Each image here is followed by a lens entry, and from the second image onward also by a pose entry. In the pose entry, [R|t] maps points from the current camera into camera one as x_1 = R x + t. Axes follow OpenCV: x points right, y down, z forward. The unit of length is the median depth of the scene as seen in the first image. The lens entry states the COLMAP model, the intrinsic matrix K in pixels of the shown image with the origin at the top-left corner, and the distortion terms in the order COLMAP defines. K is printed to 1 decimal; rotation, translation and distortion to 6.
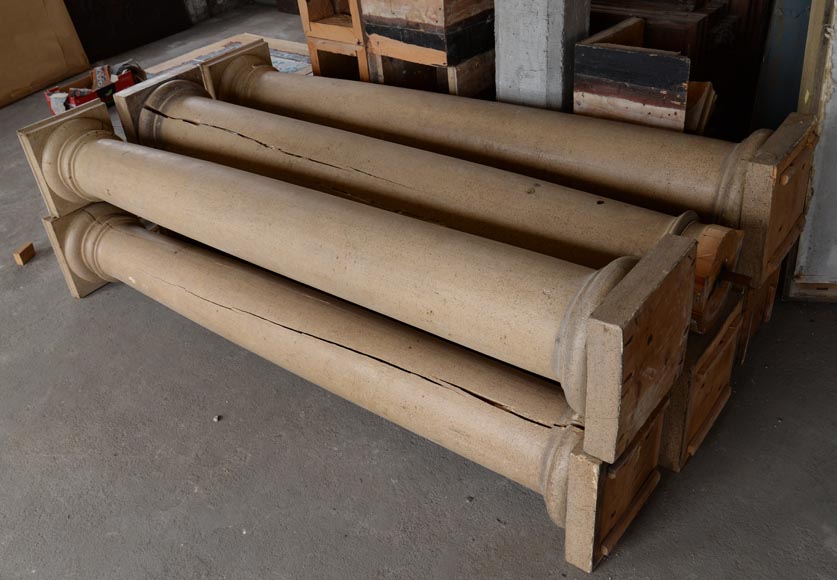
lens RADIAL K [[799.1, 0, 423.2], [0, 799.1, 297.0], [0, 0, 1]] dist [-0.015823, 0.000000]
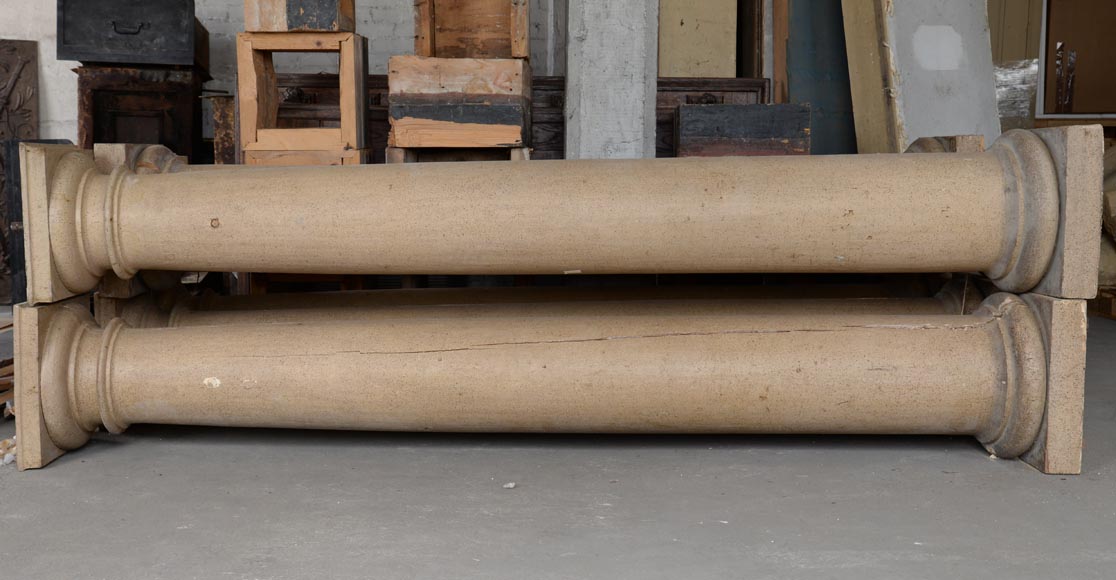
lens RADIAL K [[1298.8, 0, 552.7], [0, 1298.8, 285.3], [0, 0, 1]] dist [0.051003, 0.000000]
pose [[0.790092, 0.020158, 0.612657, -0.767644], [0.290659, 0.867639, -0.403386, 0.389677], [-0.539696, 0.496786, 0.679656, 0.148130]]
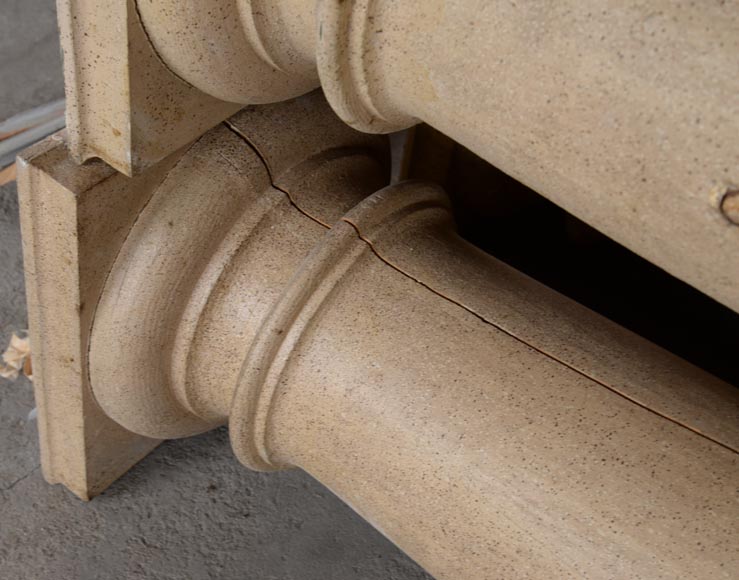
lens RADIAL K [[1168.6, 0, 369.3], [0, 1168.6, 290.0], [0, 0, 1]] dist [-0.020886, 0.000000]
pose [[0.976060, 0.159771, 0.147581, -0.447995], [-0.184187, 0.968052, 0.170149, -0.130121], [-0.115681, -0.193258, 0.974304, 0.756927]]
